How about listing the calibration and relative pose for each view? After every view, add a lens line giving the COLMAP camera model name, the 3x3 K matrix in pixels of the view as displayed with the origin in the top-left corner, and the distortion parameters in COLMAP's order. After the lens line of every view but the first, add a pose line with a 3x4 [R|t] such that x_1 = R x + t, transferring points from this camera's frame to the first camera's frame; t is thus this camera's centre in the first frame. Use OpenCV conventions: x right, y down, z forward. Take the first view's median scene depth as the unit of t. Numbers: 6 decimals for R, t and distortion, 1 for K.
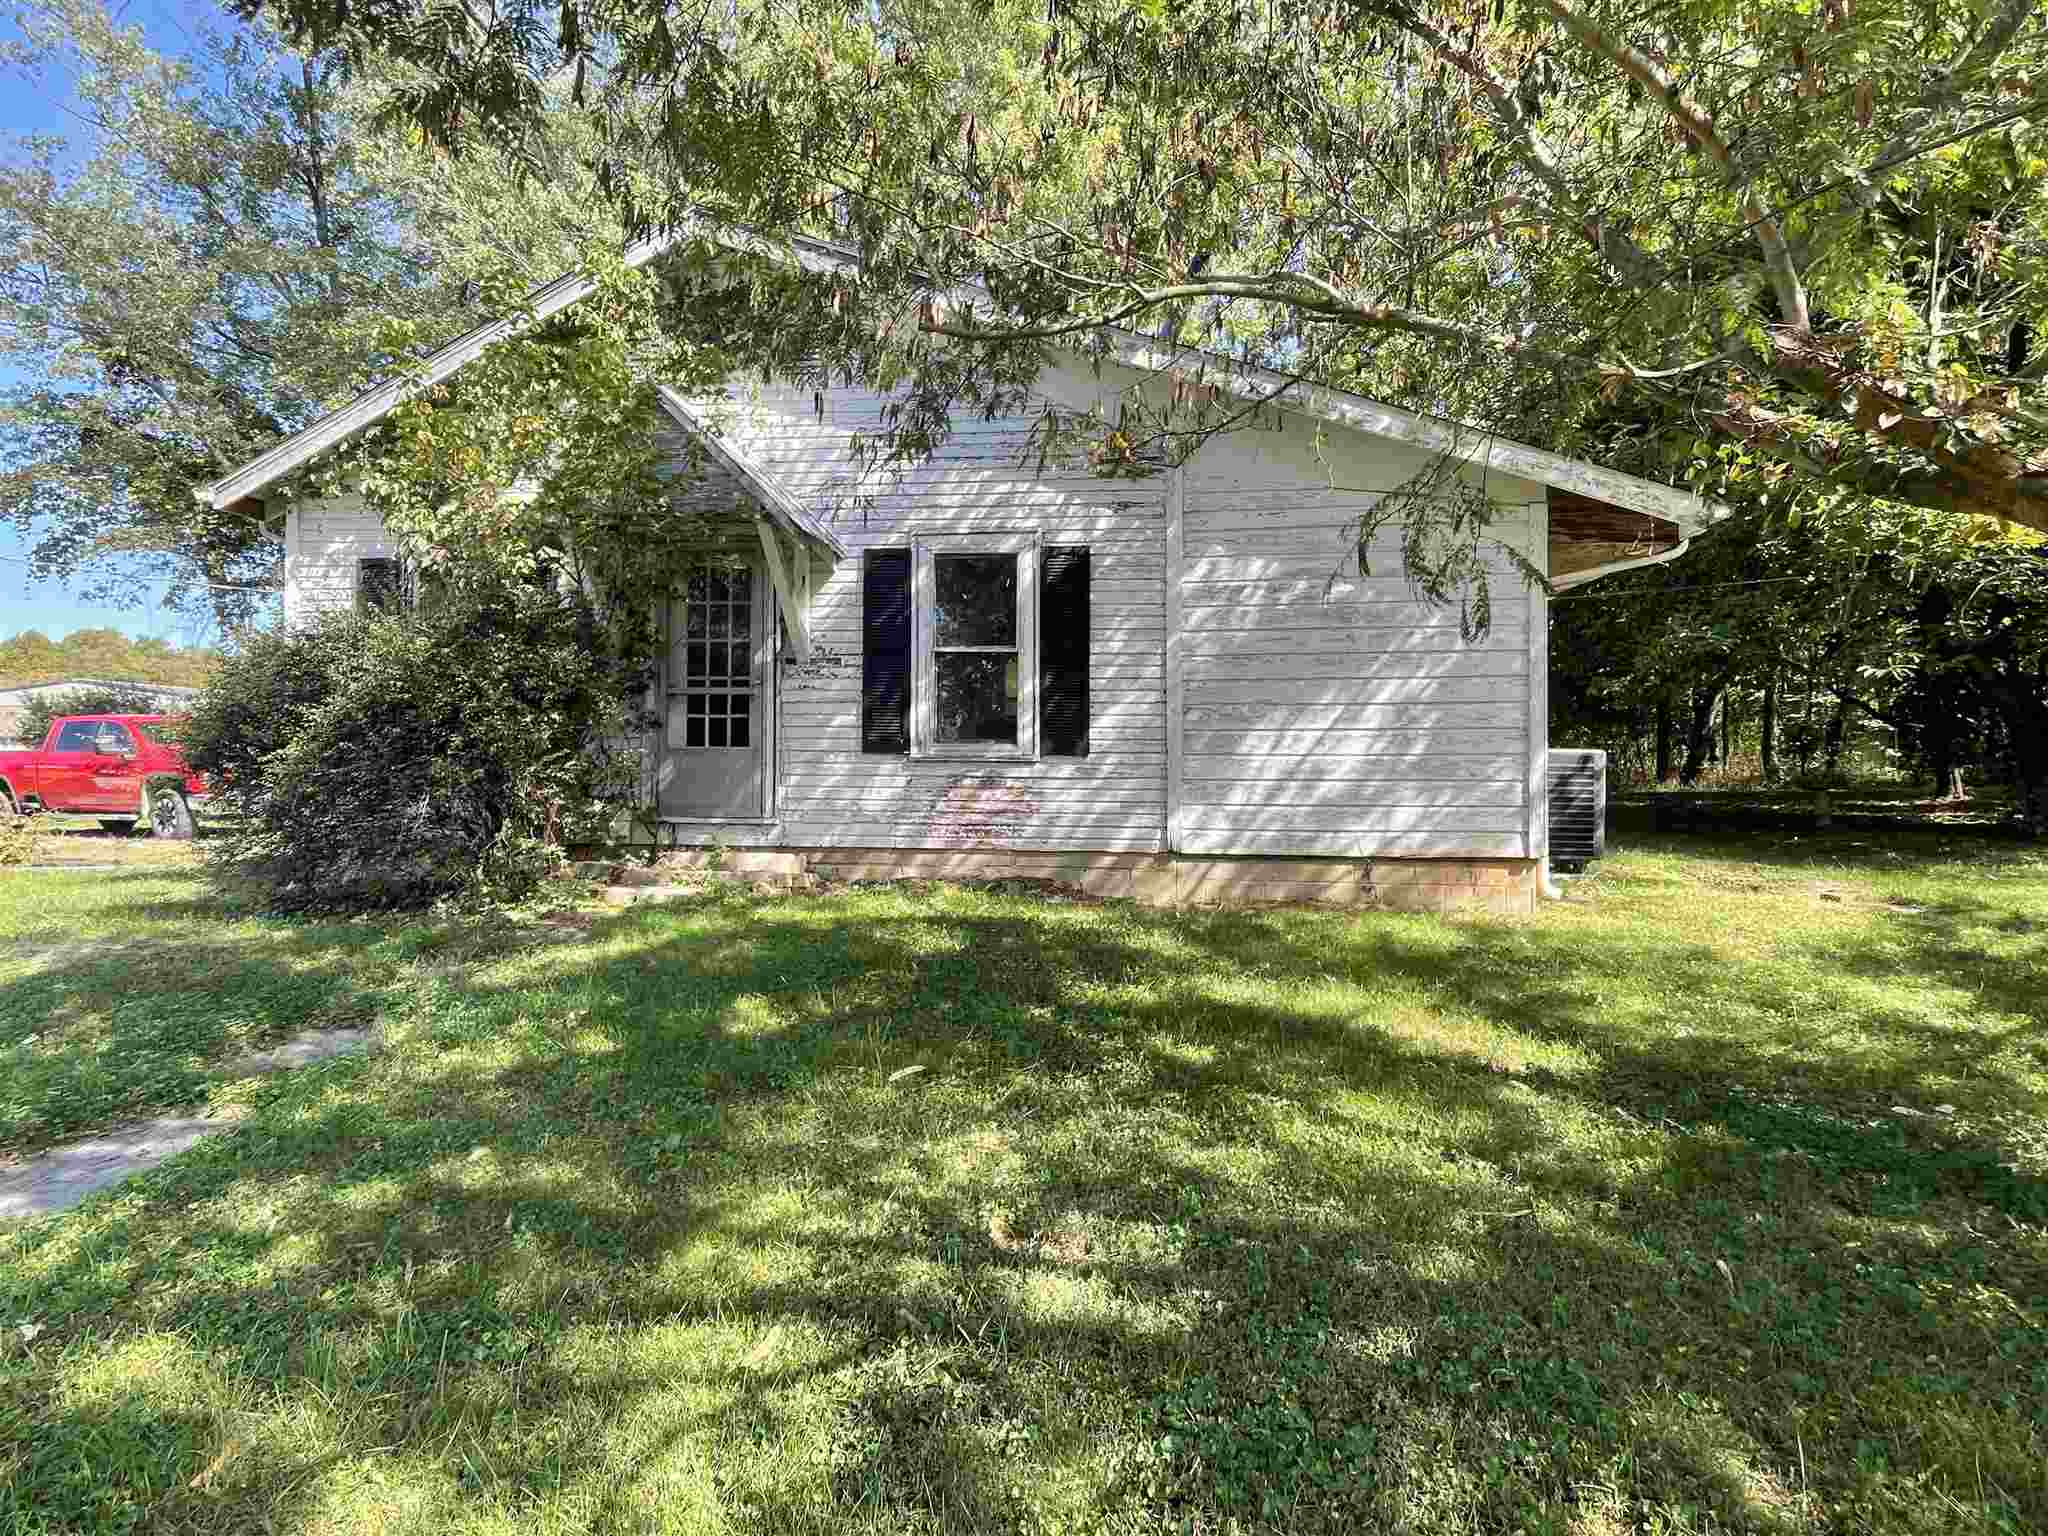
lens RADIAL K [[1063.2, 0, 1024.0], [0, 1063.2, 768.0], [0, 0, 1]] dist [-0.004455, -0.001418]
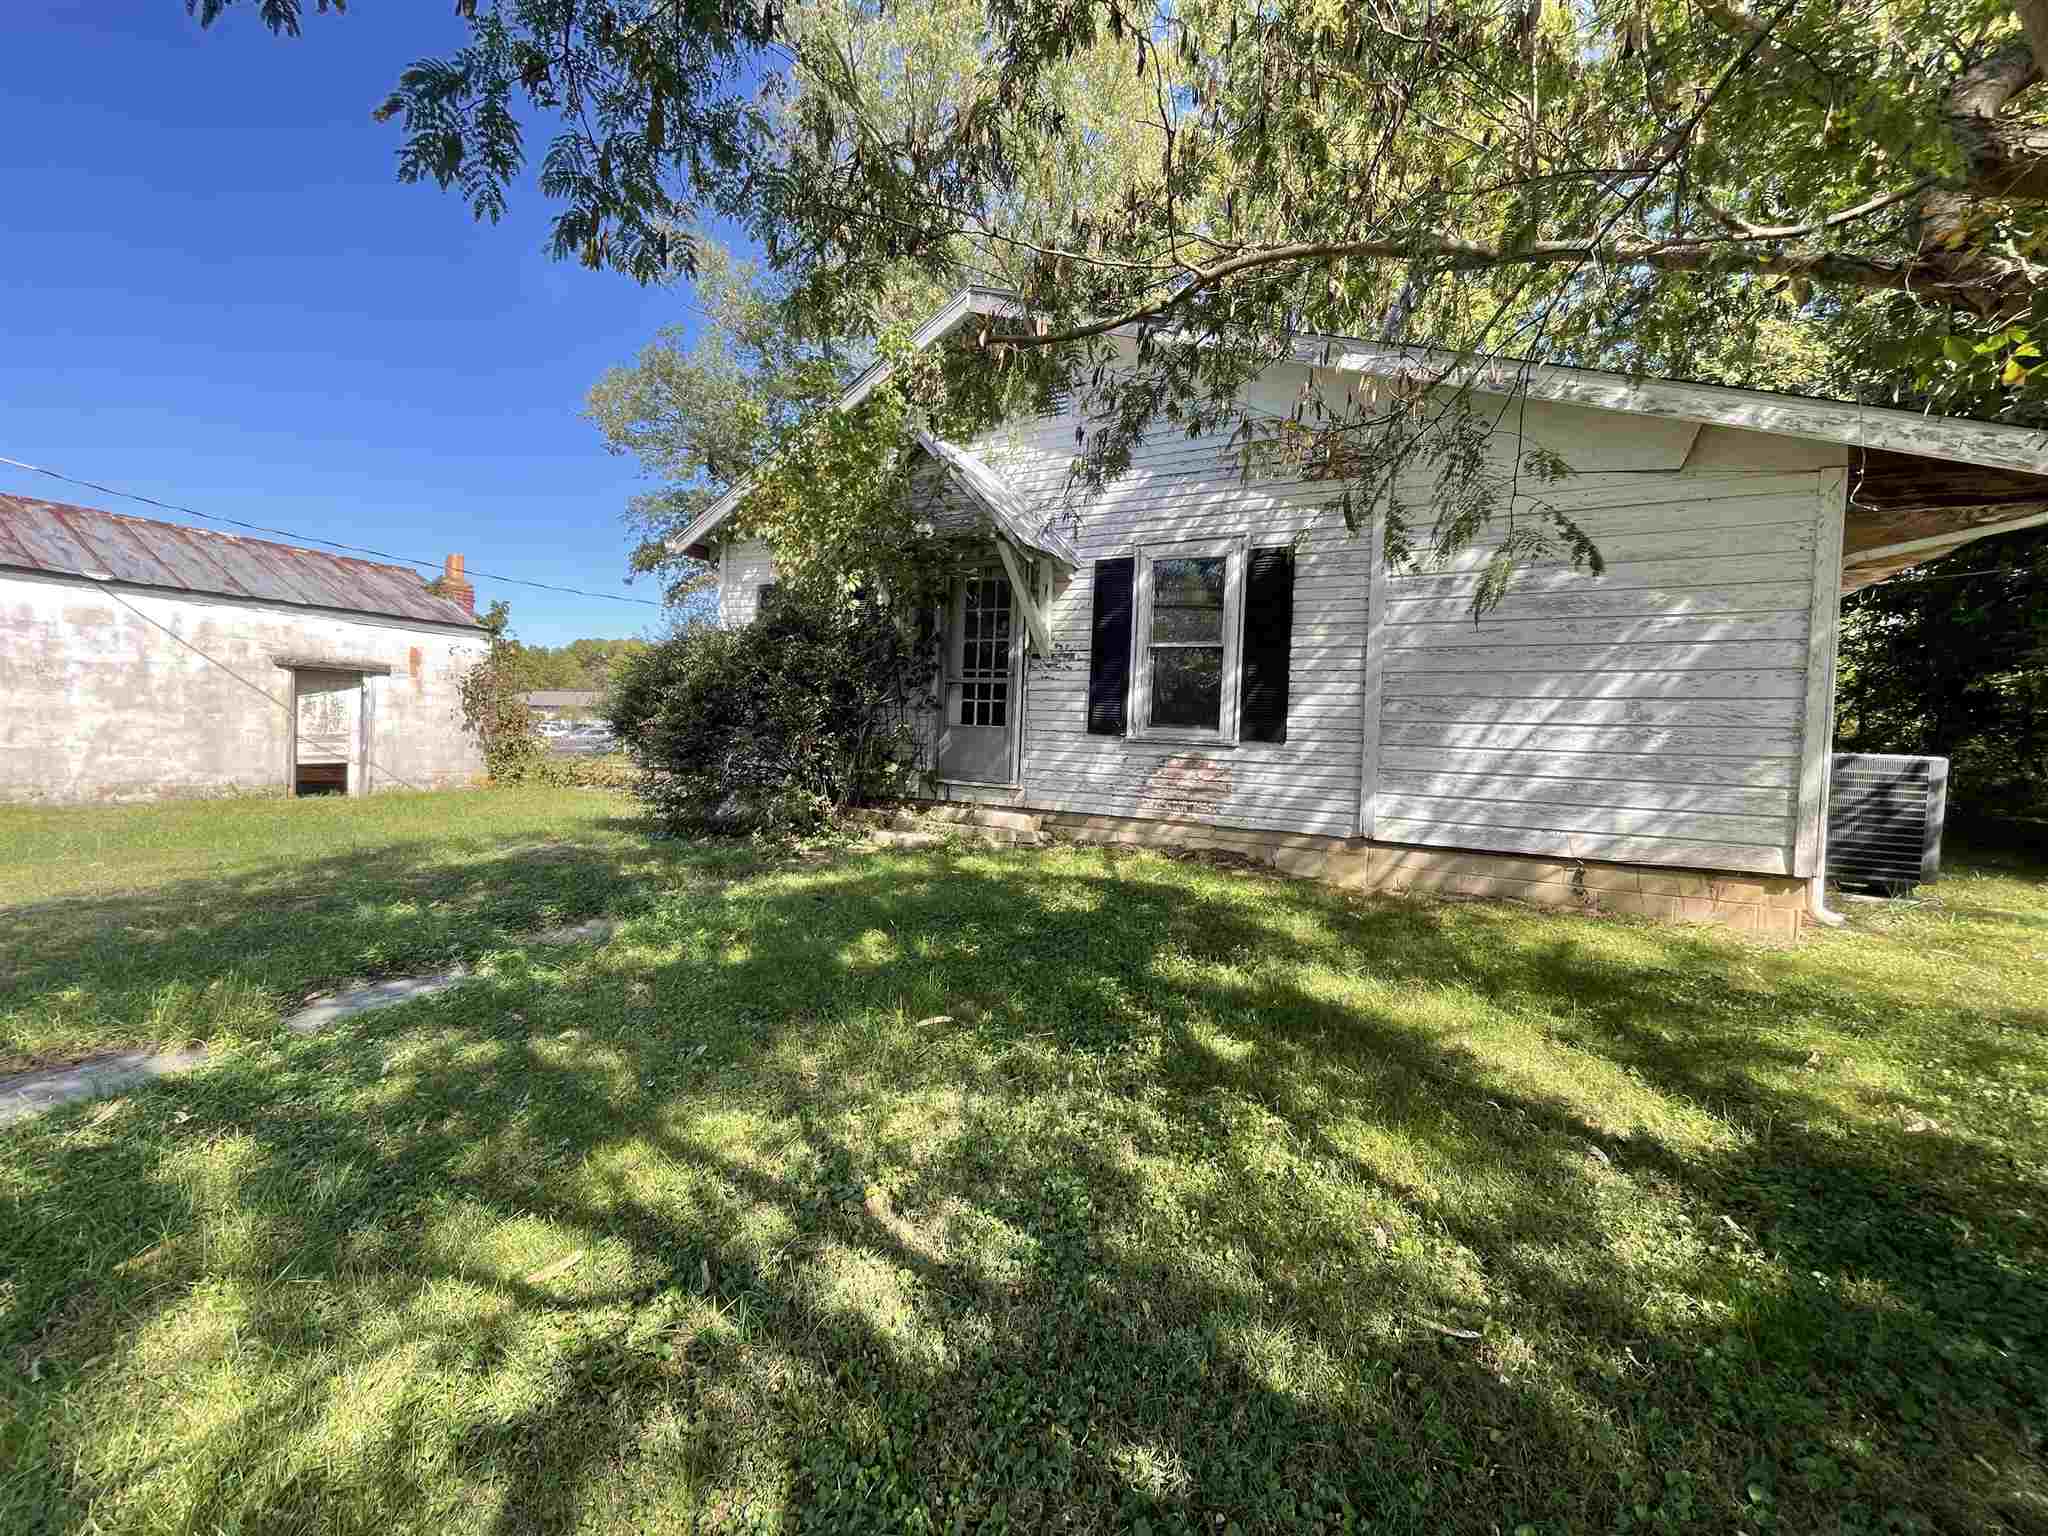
lens RADIAL K [[837.1, 0, 1024.0], [0, 837.1, 768.0], [0, 0, 1]] dist [-0.014959, 0.006842]
pose [[0.920843, 0.046356, -0.387168, 0.146593], [-0.036235, 0.998785, 0.033402, -0.004410], [0.388246, -0.016729, 0.921404, 0.116869]]
